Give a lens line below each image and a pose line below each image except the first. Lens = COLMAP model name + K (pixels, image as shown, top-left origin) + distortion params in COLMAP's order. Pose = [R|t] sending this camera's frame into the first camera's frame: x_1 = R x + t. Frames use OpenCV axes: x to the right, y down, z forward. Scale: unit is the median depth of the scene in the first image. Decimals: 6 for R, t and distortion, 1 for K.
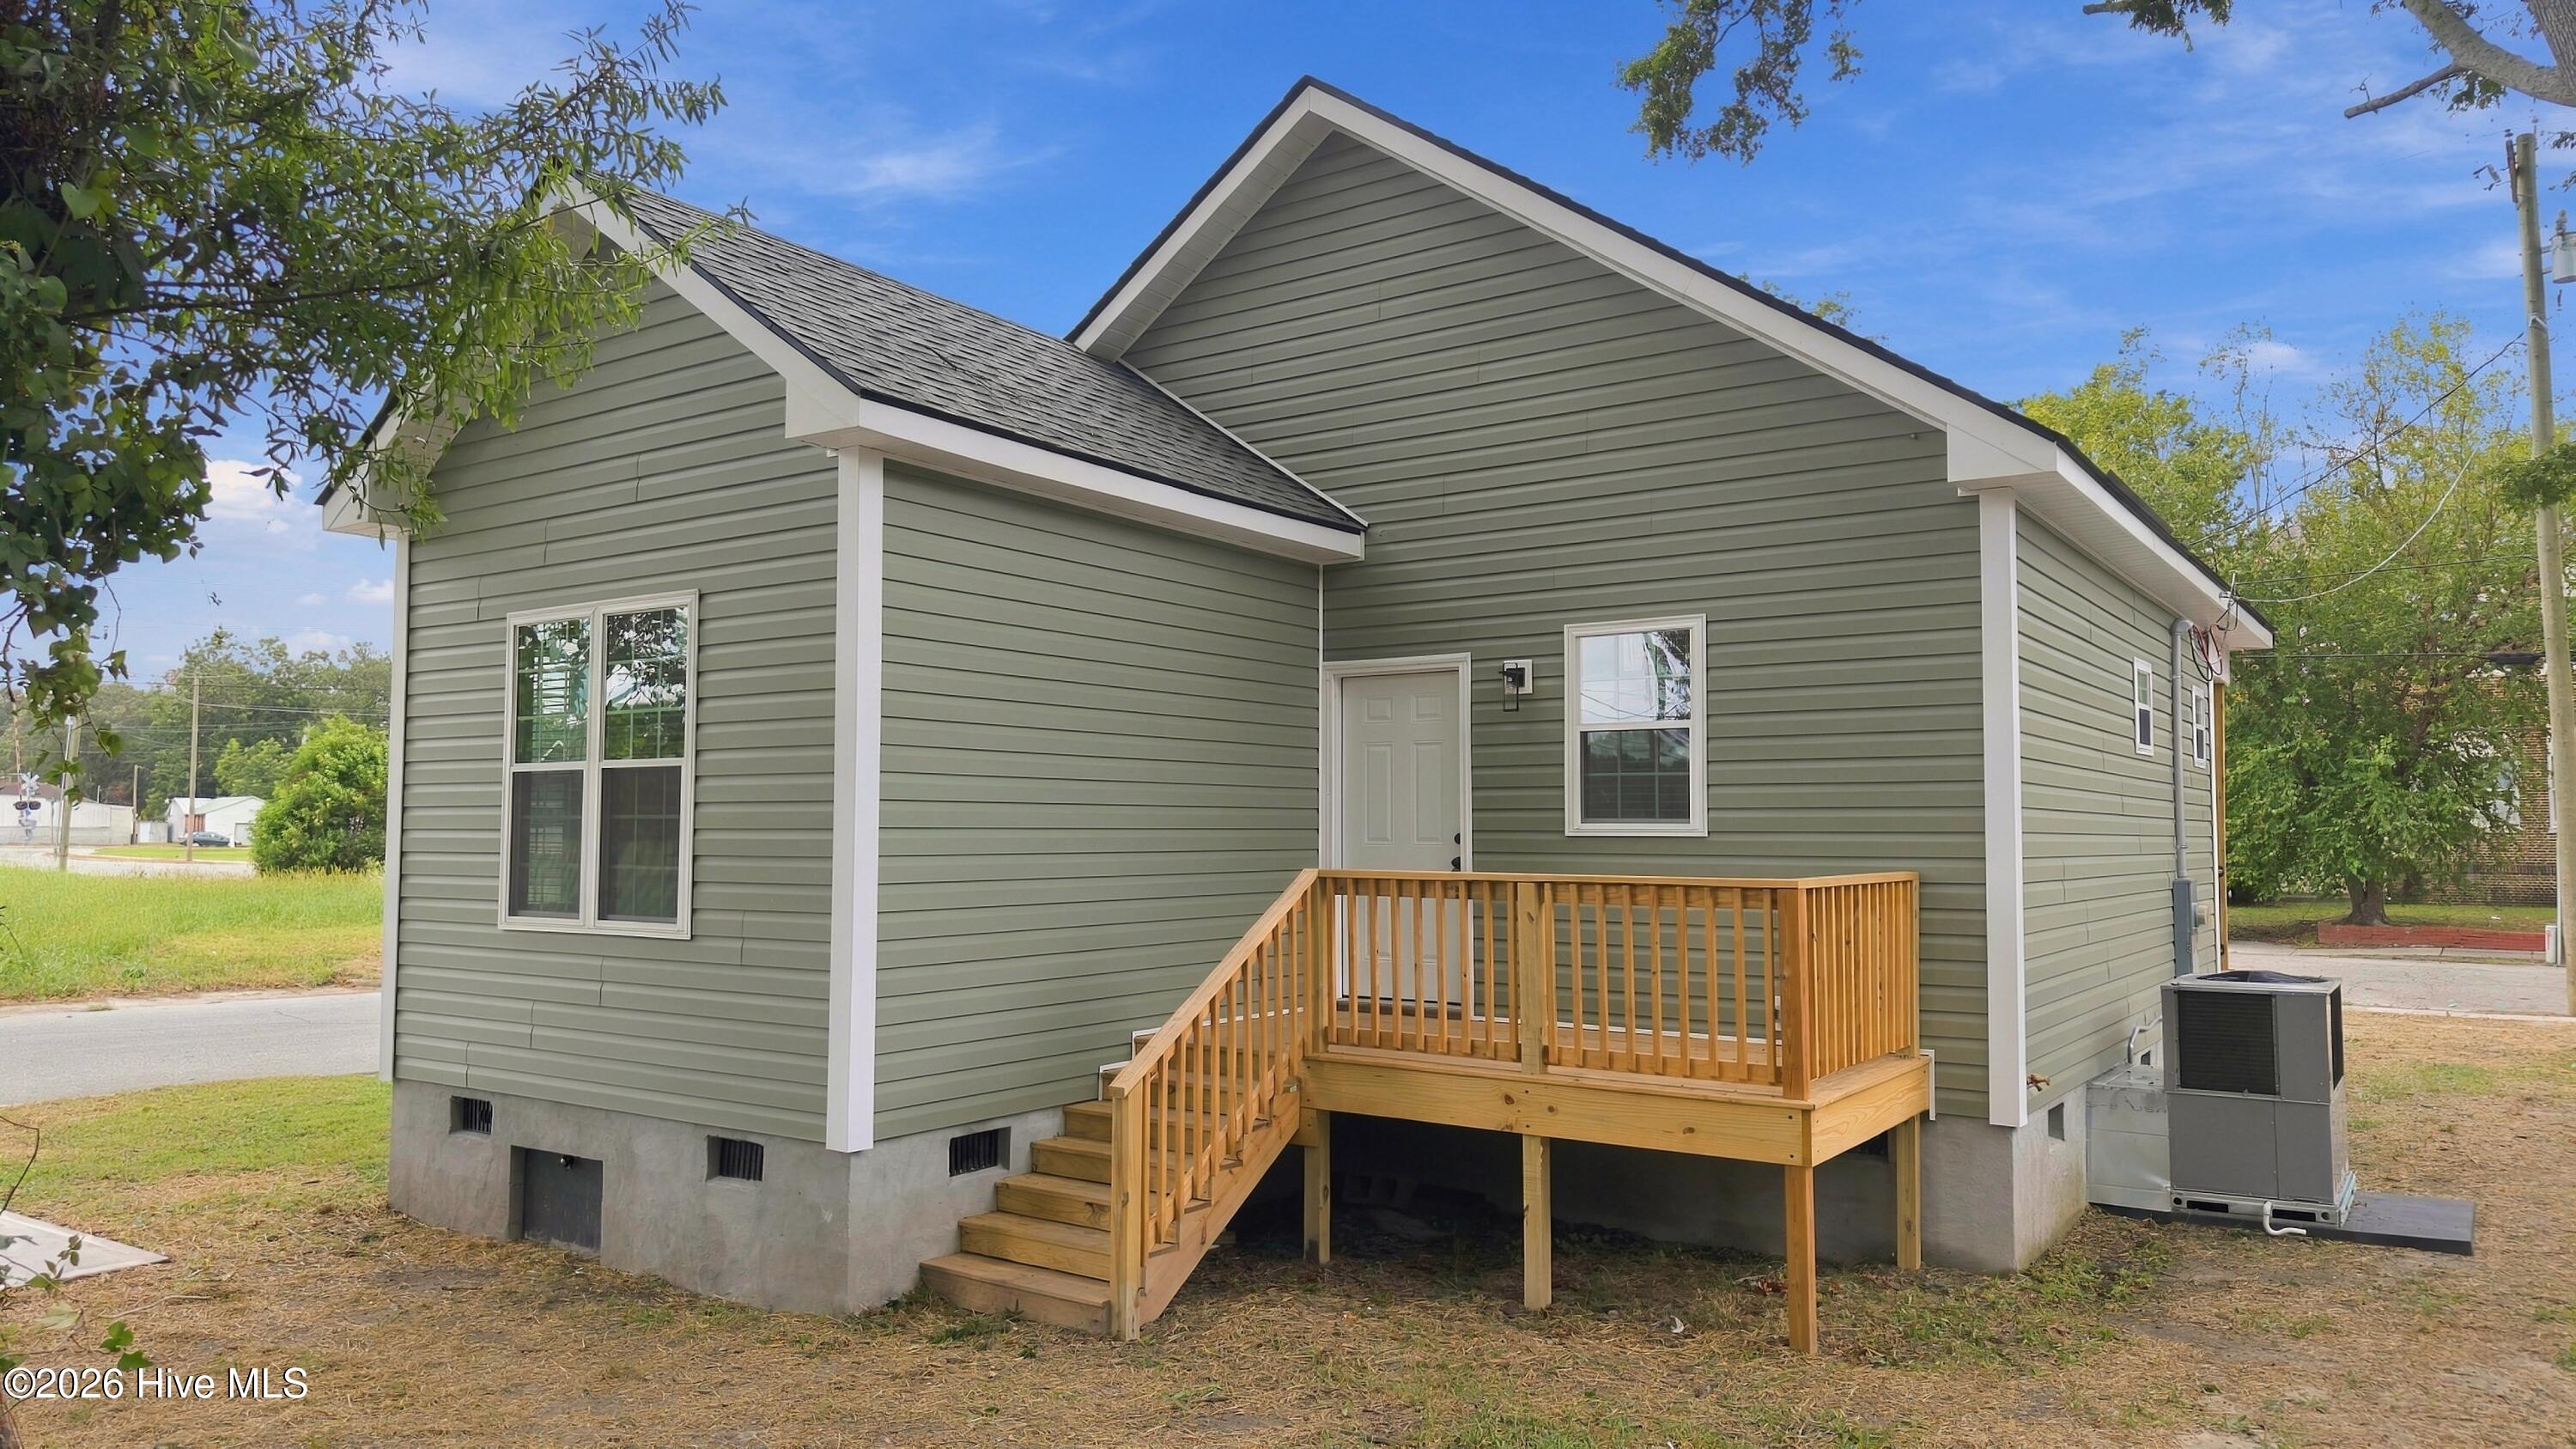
lens RADIAL K [[1708.8, 0, 1294.3], [0, 1708.8, 760.7], [0, 0, 1]] dist [0.012659, -0.001670]
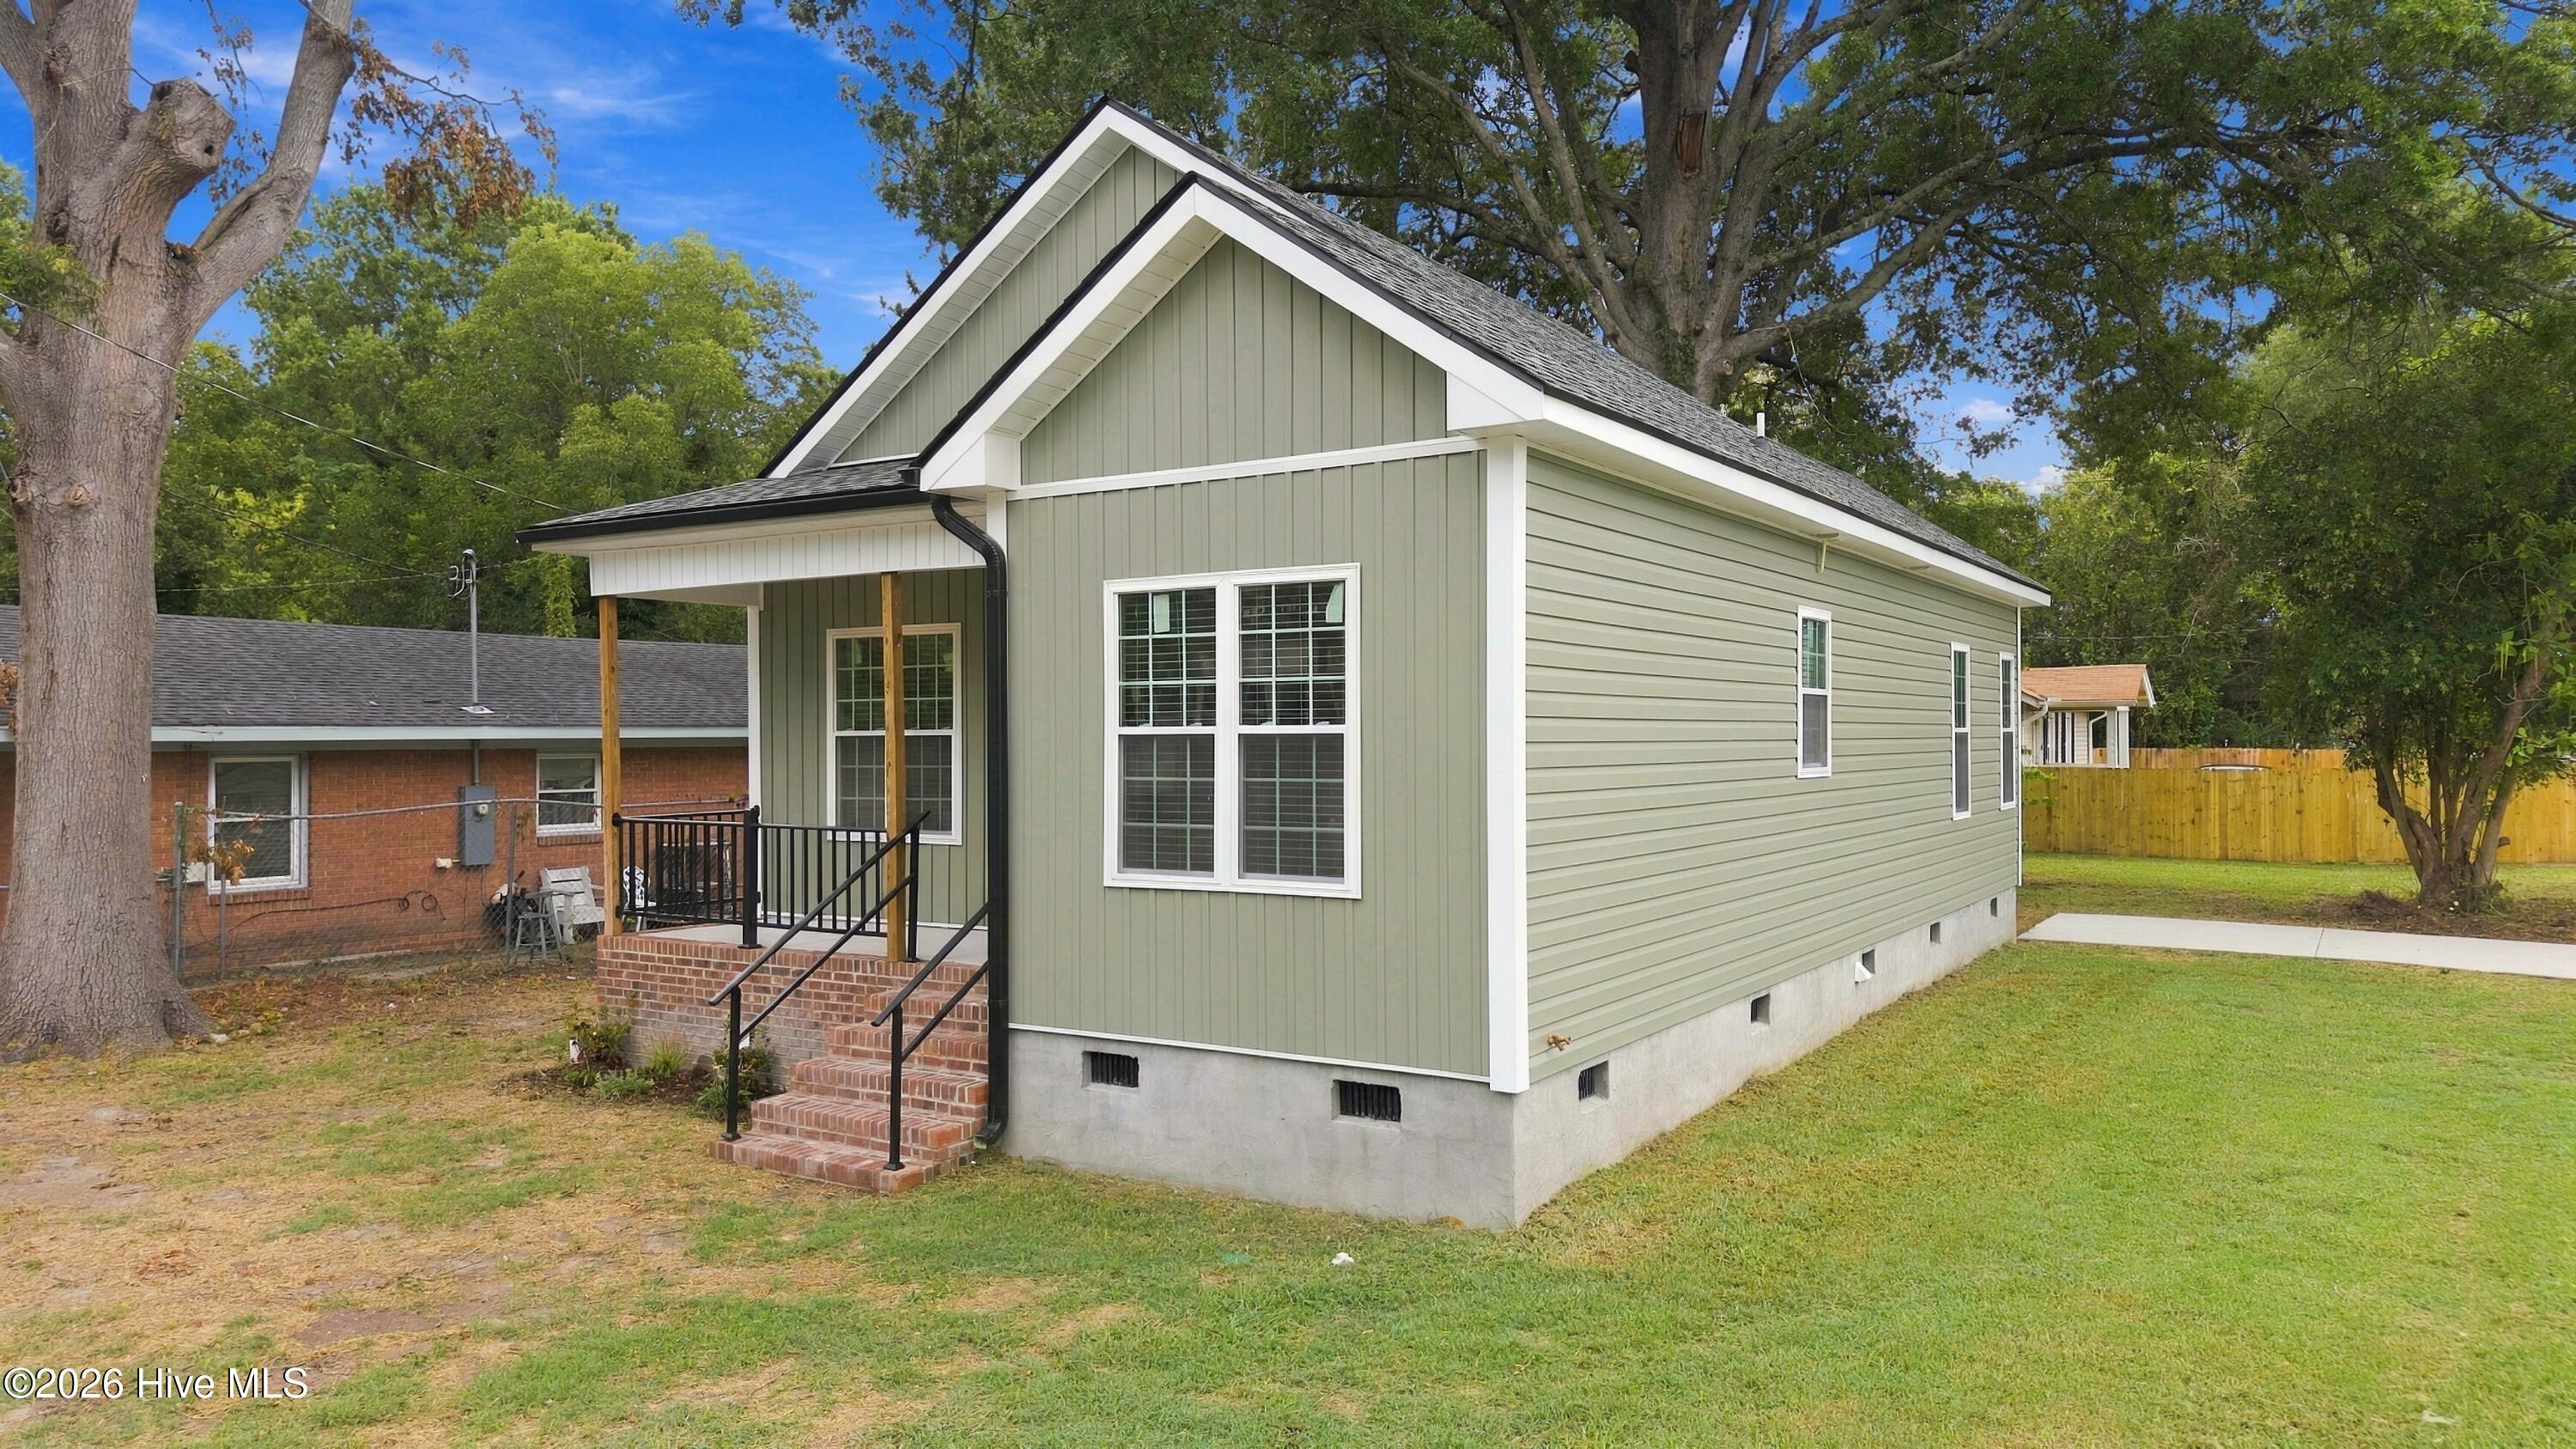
lens RADIAL K [[1708.8, 0, 1294.3], [0, 1708.8, 760.7], [0, 0, 1]] dist [0.012659, -0.001670]
pose [[0.999625, -0.016200, 0.022071, -0.394207], [0.014579, 0.997316, 0.071747, -0.052922], [-0.023174, -0.071398, 0.997179, -0.036255]]
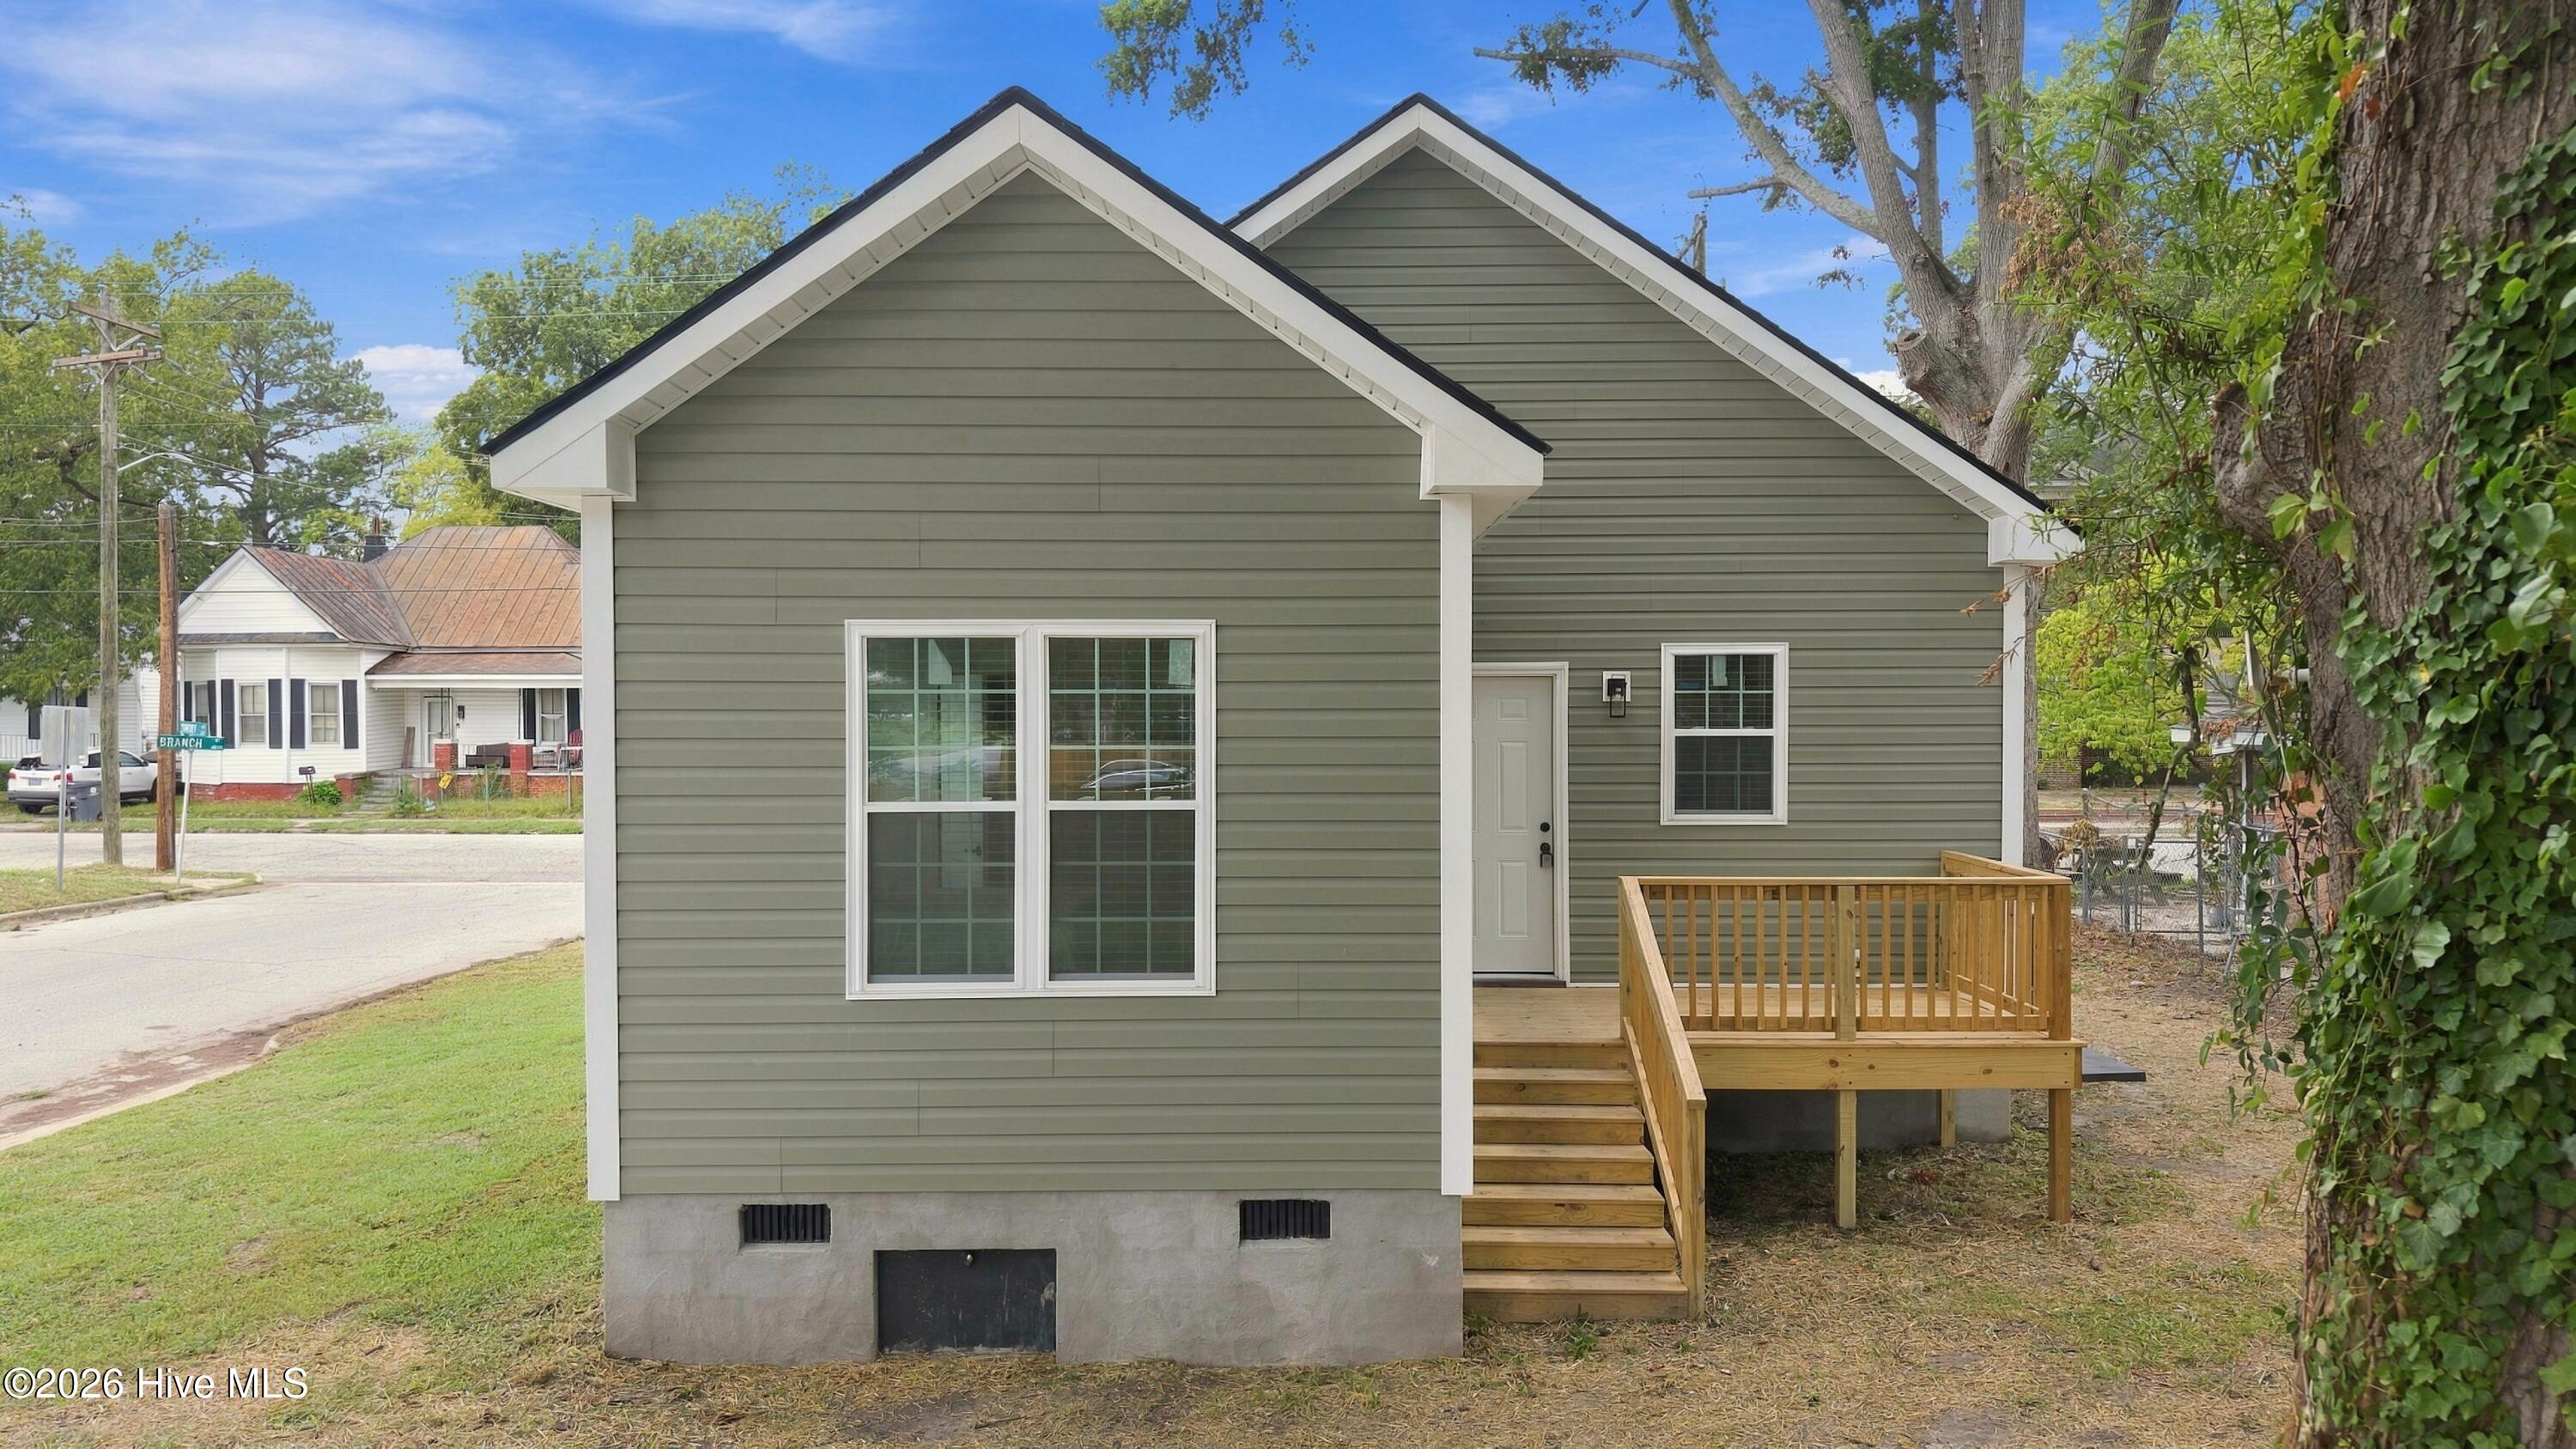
lens RADIAL K [[1730.6, 0, 1288.0], [0, 1730.6, 724.5], [0, 0, 1]] dist [0.023211, -0.001027]
pose [[0.822132, -0.010645, 0.569198, -0.811015], [-0.019200, 0.998738, 0.046410, -0.083504], [-0.568974, -0.049084, 0.820890, 0.197361]]
